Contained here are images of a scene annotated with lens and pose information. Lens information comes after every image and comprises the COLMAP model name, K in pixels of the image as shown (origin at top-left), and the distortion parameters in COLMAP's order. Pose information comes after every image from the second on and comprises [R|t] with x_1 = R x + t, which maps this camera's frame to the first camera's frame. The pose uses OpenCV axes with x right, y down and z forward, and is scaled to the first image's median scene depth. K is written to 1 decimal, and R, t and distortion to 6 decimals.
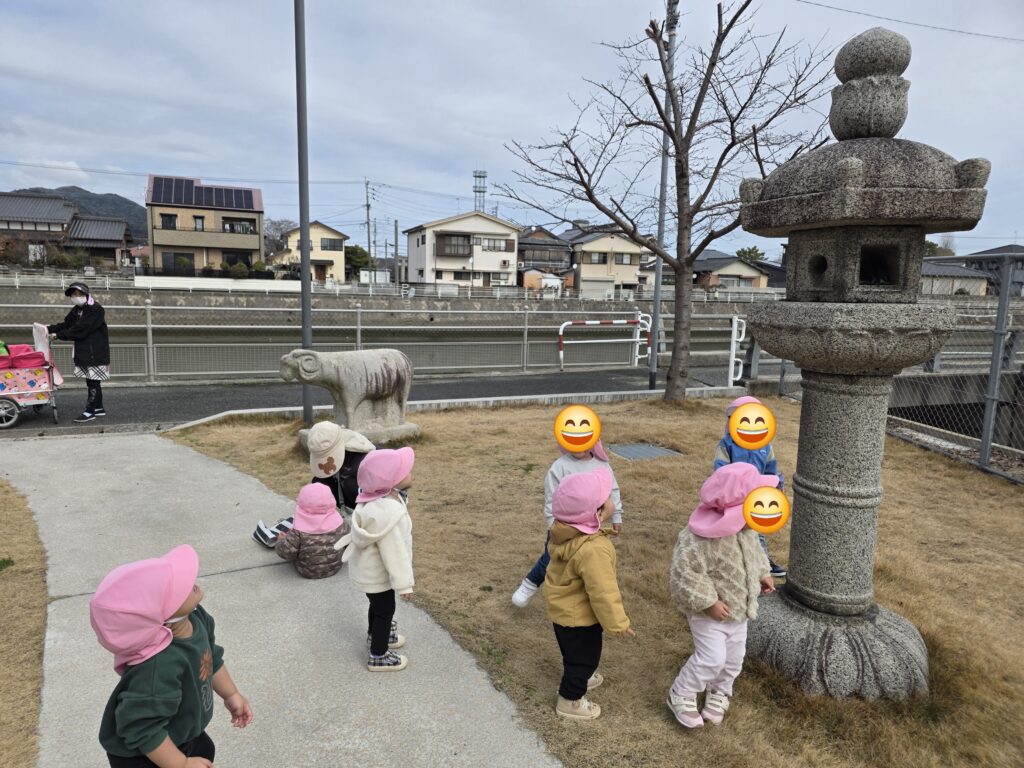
lens RADIAL K [[683.3, 0, 512.0], [0, 683.3, 384.0], [0, 0, 1]] dist [0.051992, -0.057127]
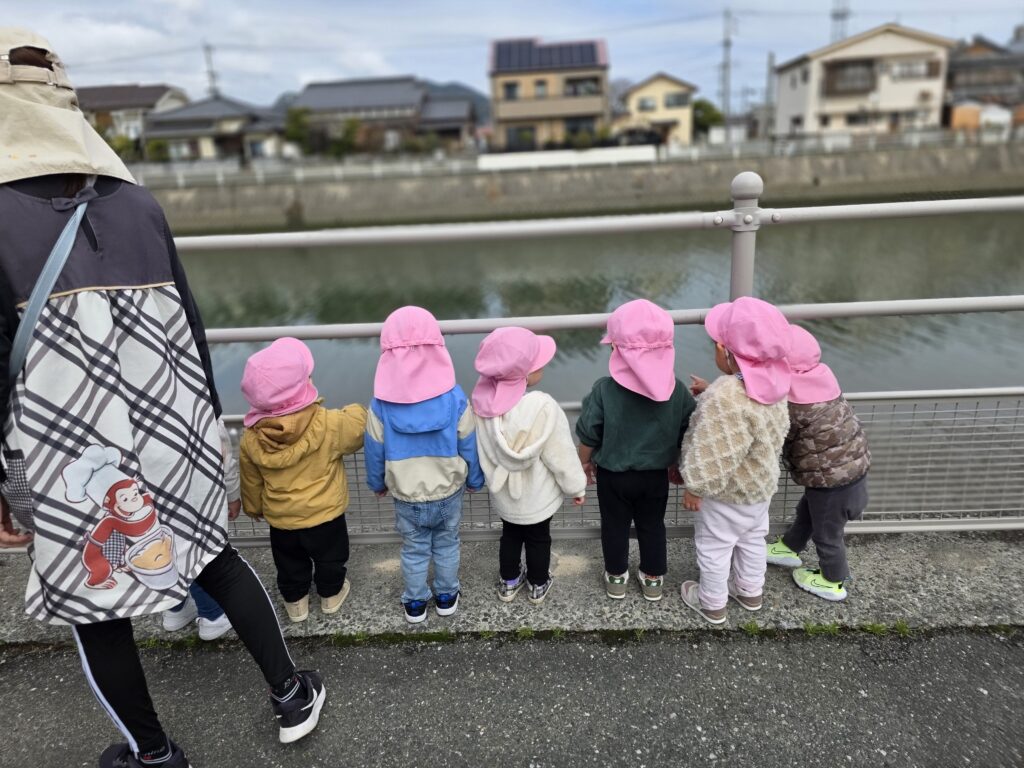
lens RADIAL K [[693.1, 0, 512.0], [0, 693.1, 384.0], [0, 0, 1]] dist [0.065505, -0.067089]
pose [[0.899836, 0.061364, -0.431891, -0.064349], [0.015853, 0.984802, 0.172953, -0.012316], [0.435941, -0.162476, 0.885188, 0.105305]]
